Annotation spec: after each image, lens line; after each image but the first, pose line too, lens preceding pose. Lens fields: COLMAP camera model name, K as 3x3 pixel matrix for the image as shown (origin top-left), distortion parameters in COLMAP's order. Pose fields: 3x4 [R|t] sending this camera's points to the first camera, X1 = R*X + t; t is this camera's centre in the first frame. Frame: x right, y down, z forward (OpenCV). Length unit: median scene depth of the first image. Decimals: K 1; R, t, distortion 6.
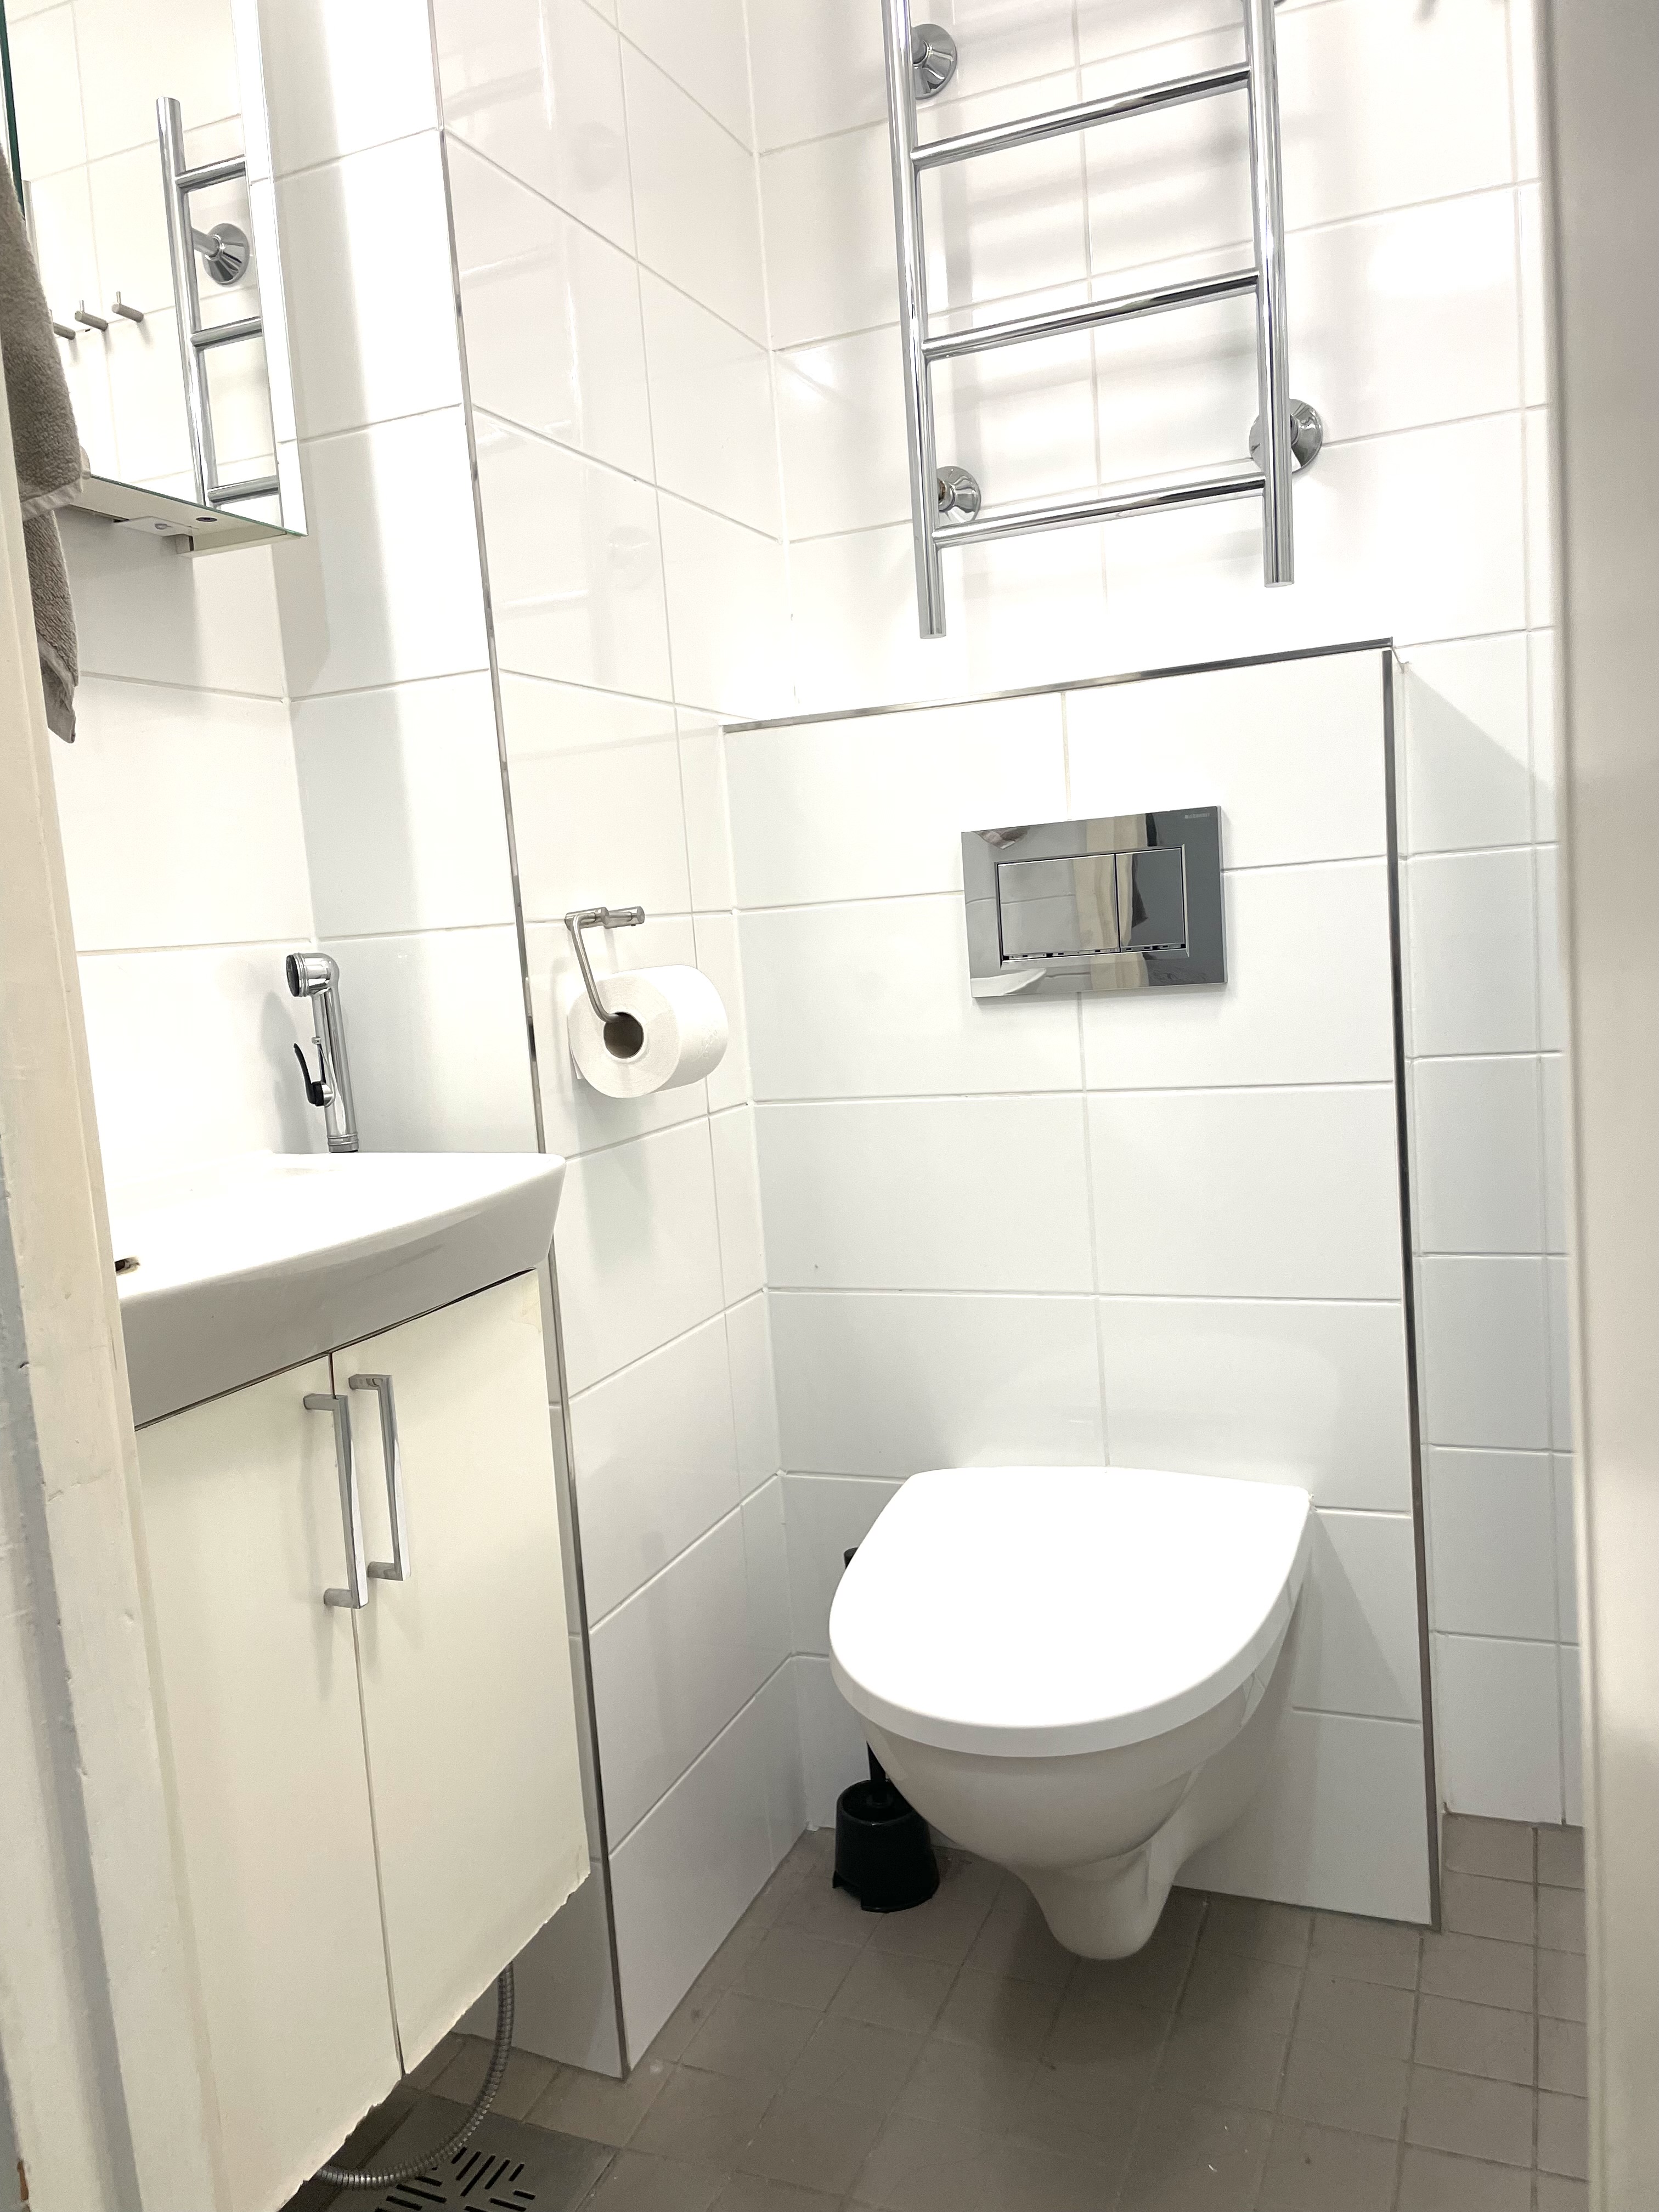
lens RADIAL K [[1665.8, 0, 816.5], [0, 1665.8, 1096.3], [0, 0, 1]] dist [0.105994, -0.150490]
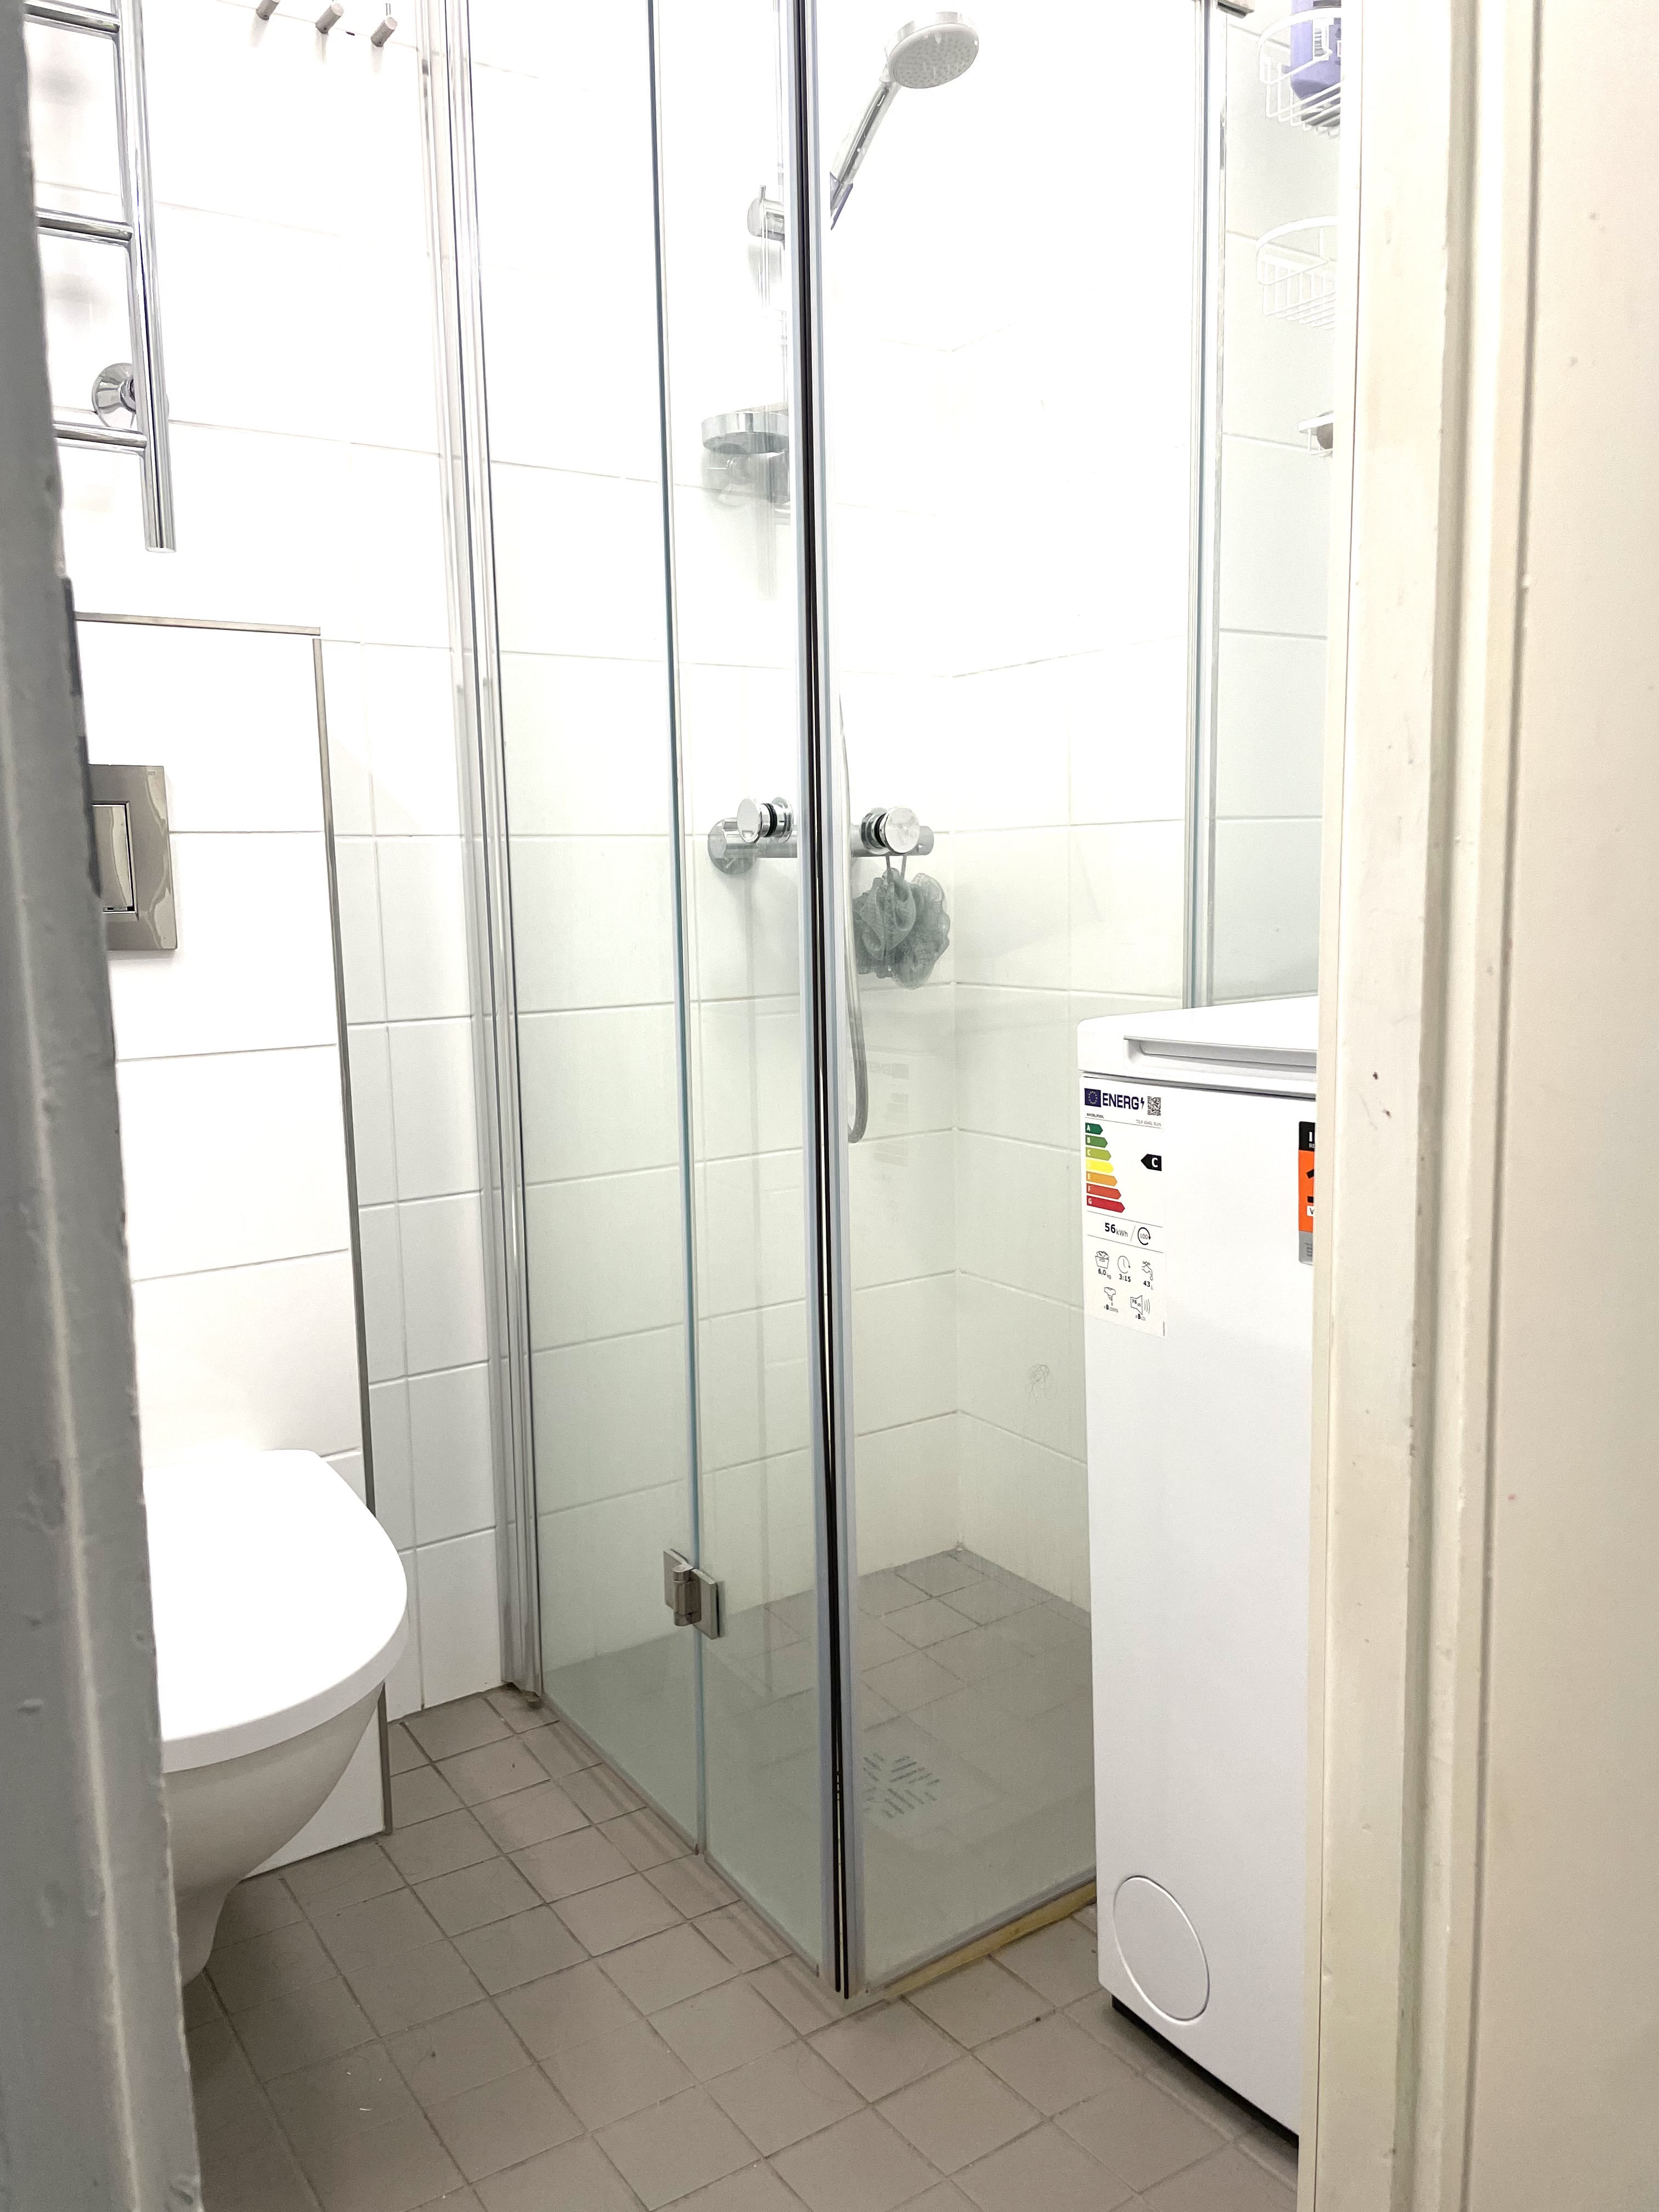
lens RADIAL K [[1665.8, 0, 816.5], [0, 1665.8, 1096.3], [0, 0, 1]] dist [0.105994, -0.150490]
pose [[0.546233, -0.050574, 0.836105, -0.371183], [0.071738, 0.997333, 0.013459, 0.030021], [-0.834555, 0.052629, 0.548404, 0.160960]]
